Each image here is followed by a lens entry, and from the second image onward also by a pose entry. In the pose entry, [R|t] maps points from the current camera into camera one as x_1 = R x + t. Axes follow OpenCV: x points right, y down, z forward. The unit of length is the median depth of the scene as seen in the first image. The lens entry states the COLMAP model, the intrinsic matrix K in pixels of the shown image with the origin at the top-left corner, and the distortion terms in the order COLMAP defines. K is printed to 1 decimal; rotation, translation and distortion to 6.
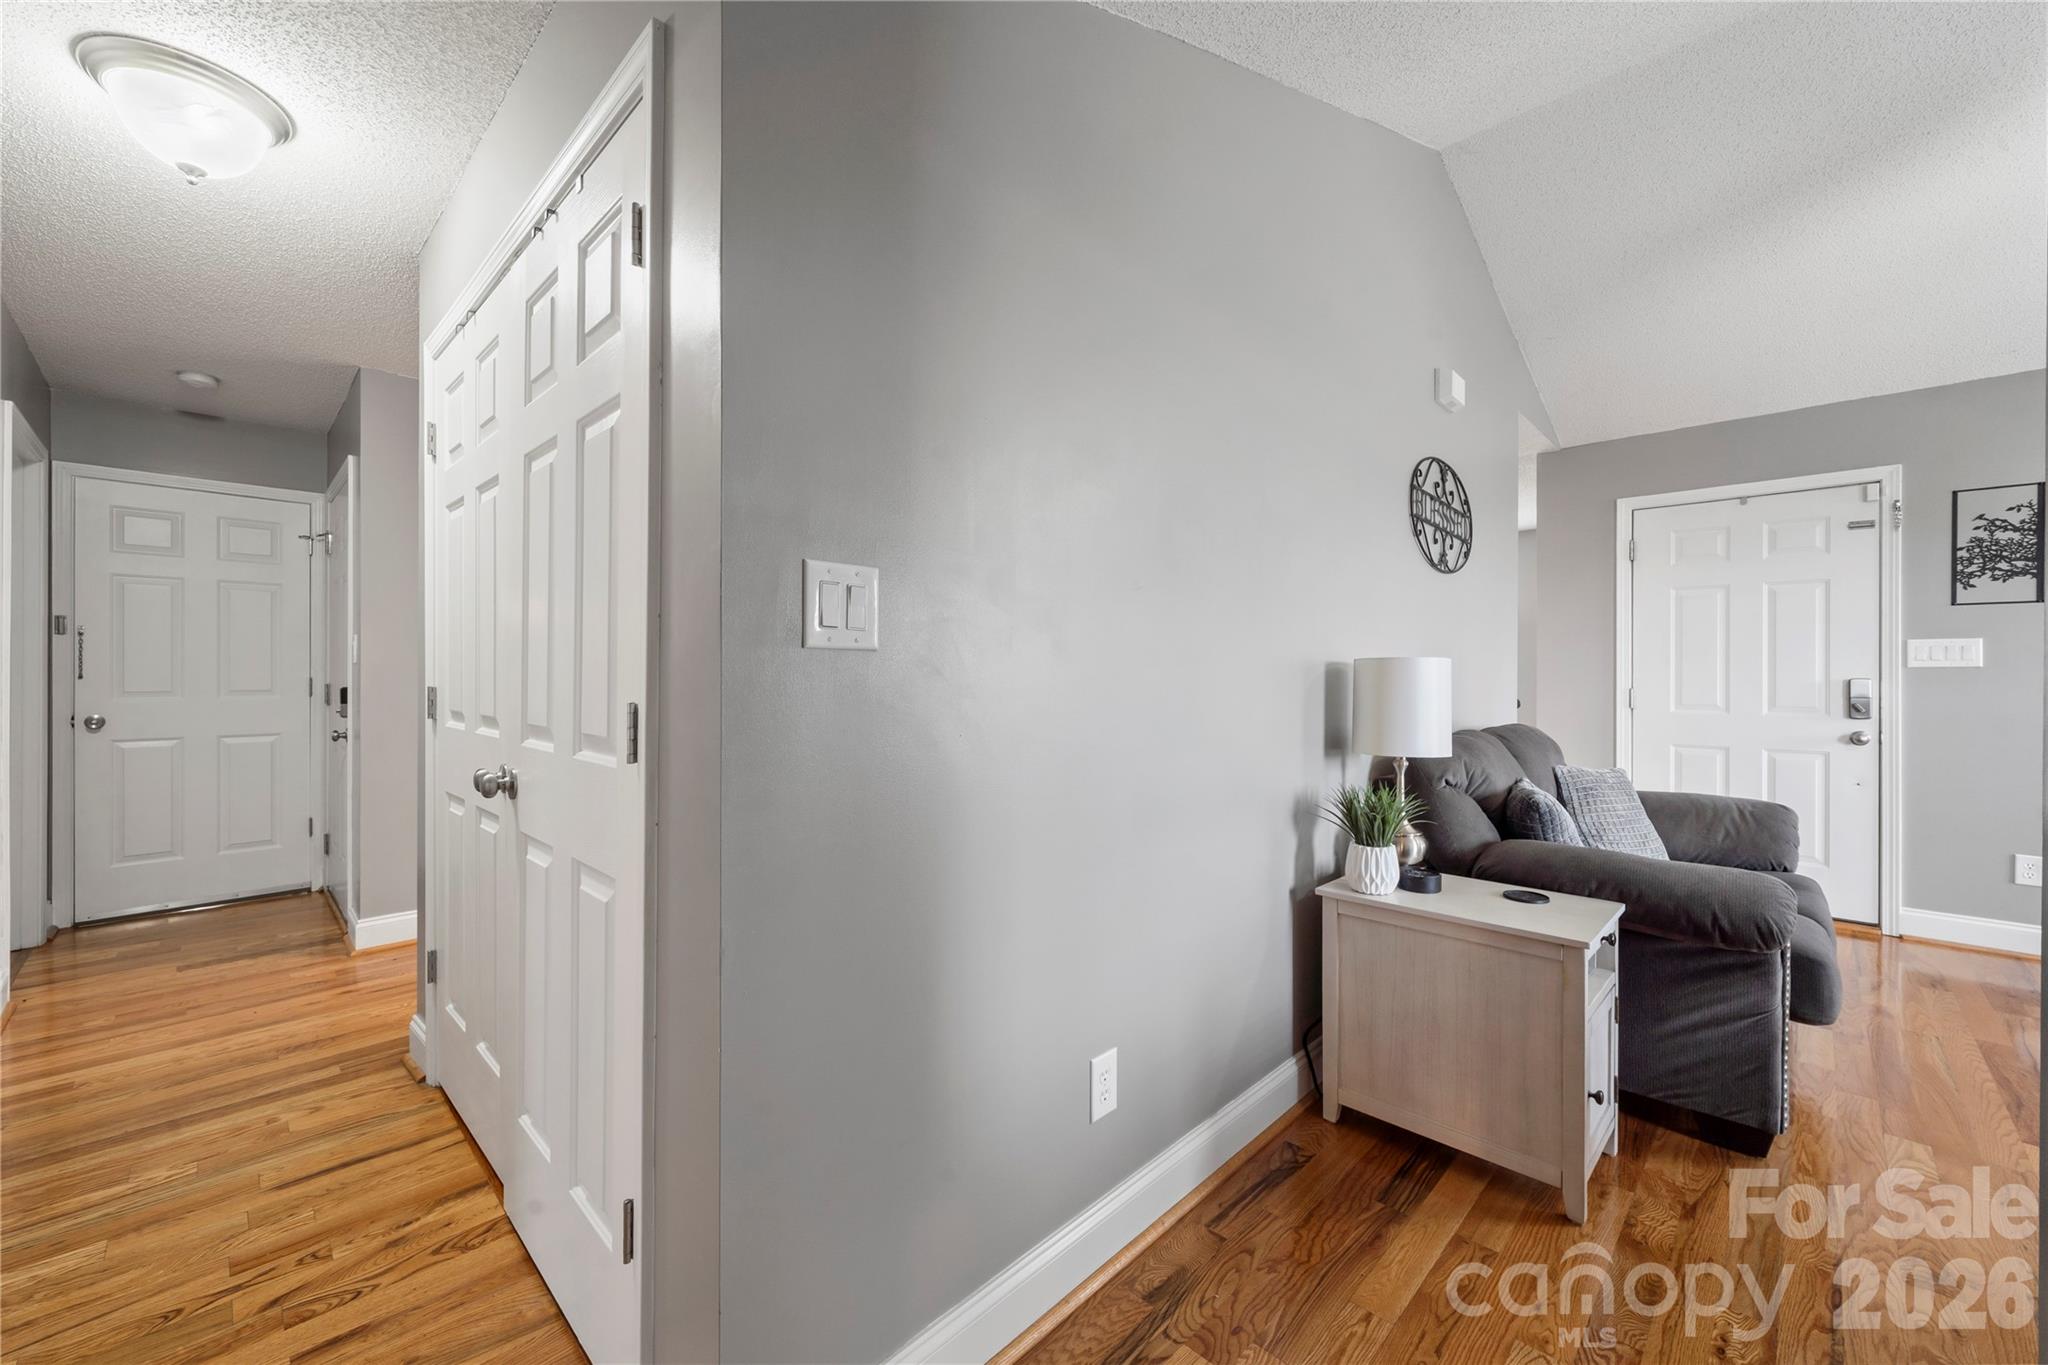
lens RADIAL K [[796.1, 0, 1036.9], [0, 796.1, 676.7], [0, 0, 1]] dist [0.001294, 0.000234]
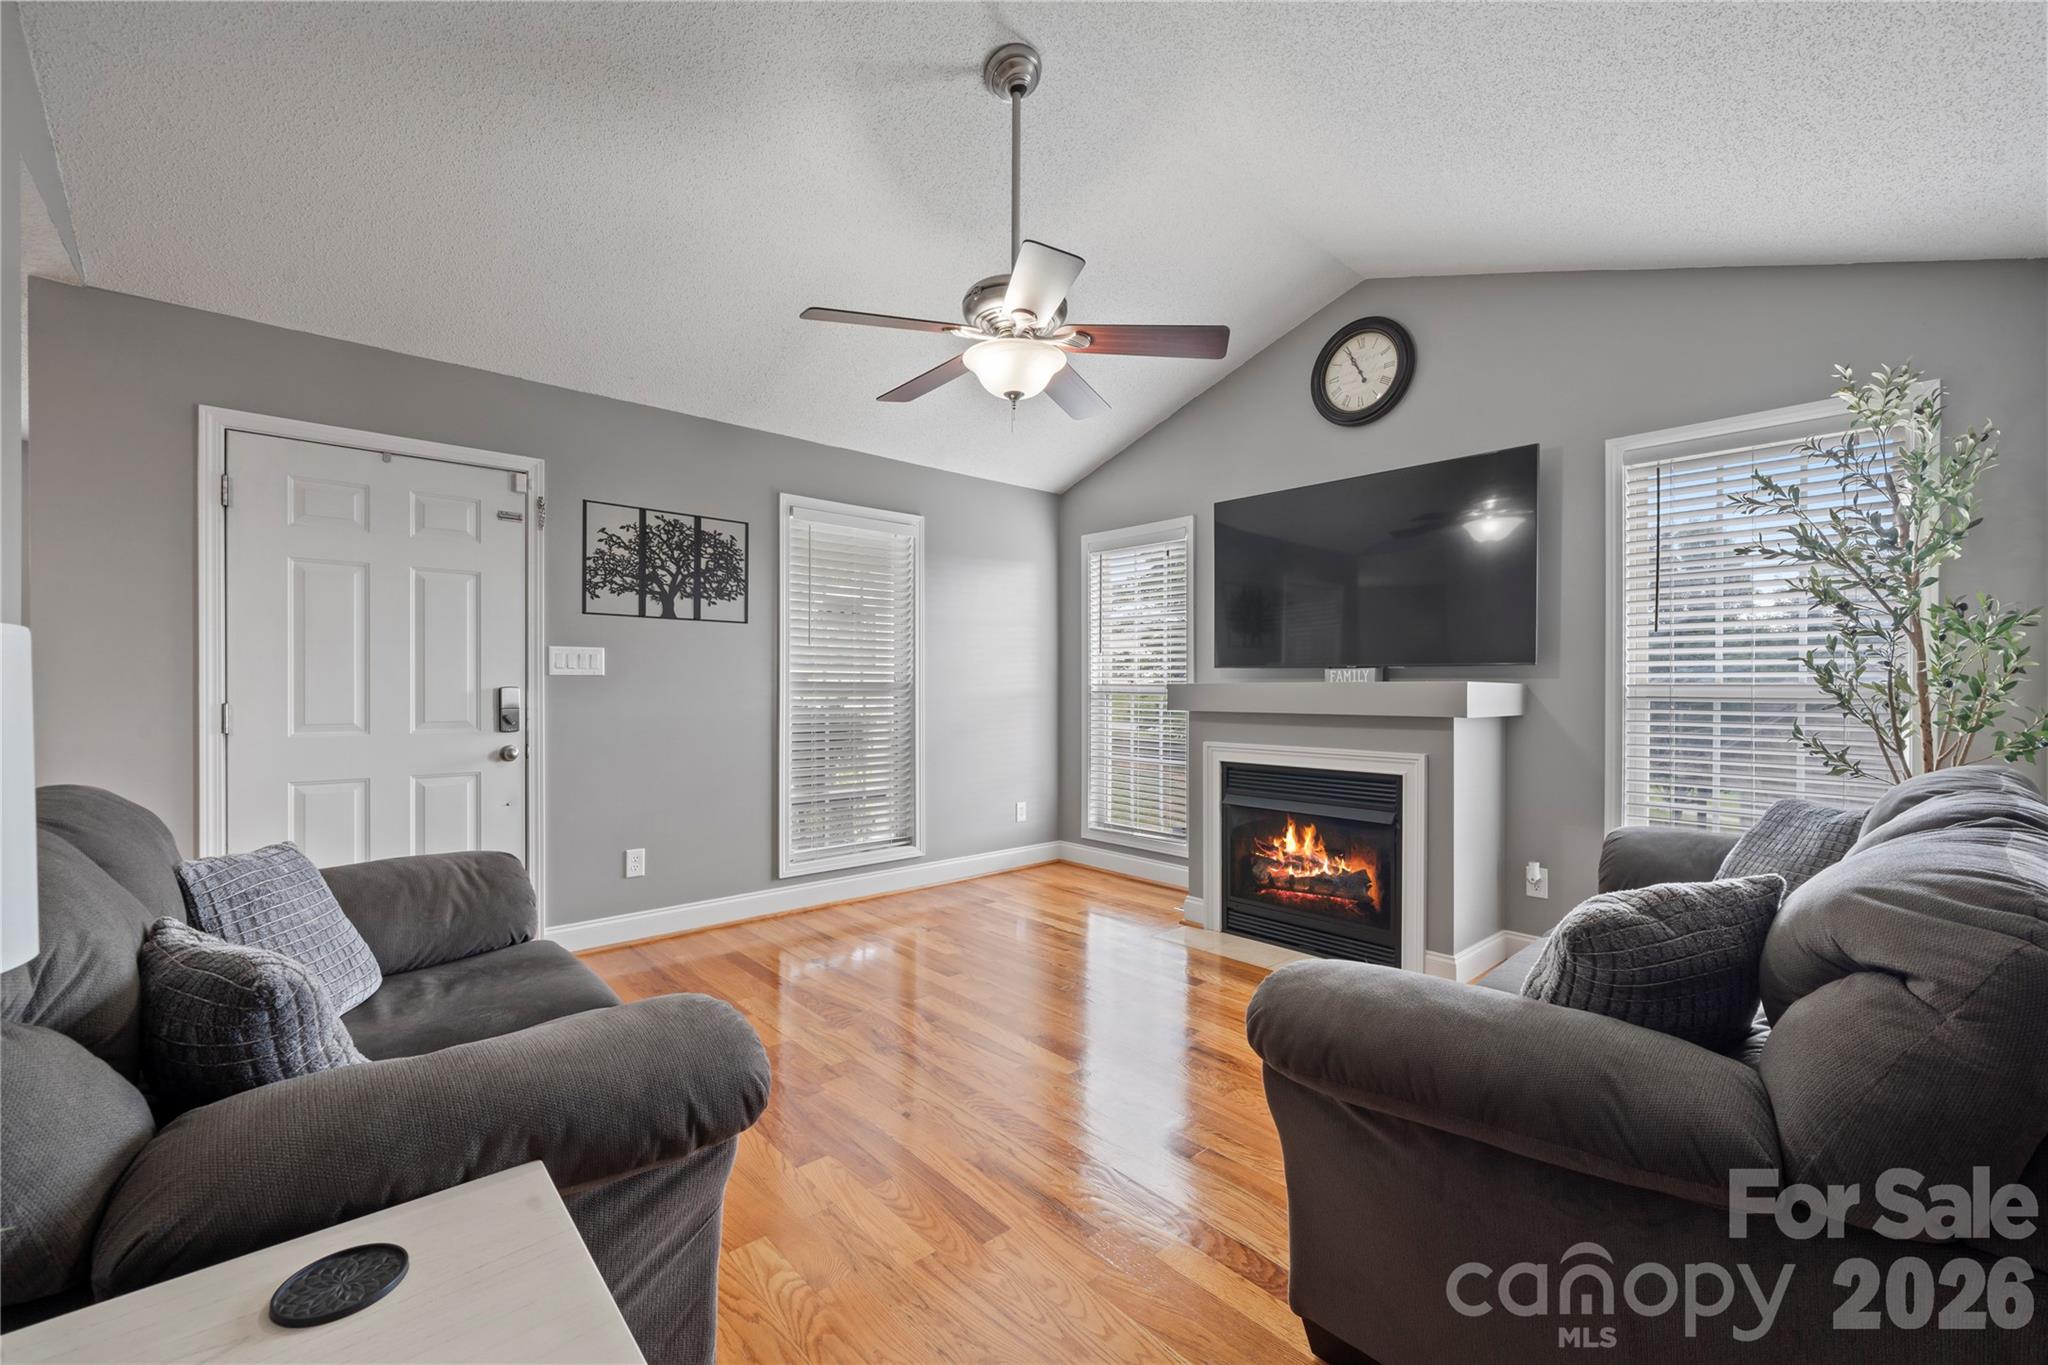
lens RADIAL K [[834.3, 0, 1029.1], [0, 834.3, 687.3], [0, 0, 1]] dist [-0.001300, -0.000348]
pose [[0.071526, -0.002464, 0.997436, 0.143127], [0.000115, 0.999997, 0.002462, 0.000435], [-0.997439, -0.000062, 0.071526, 0.367112]]
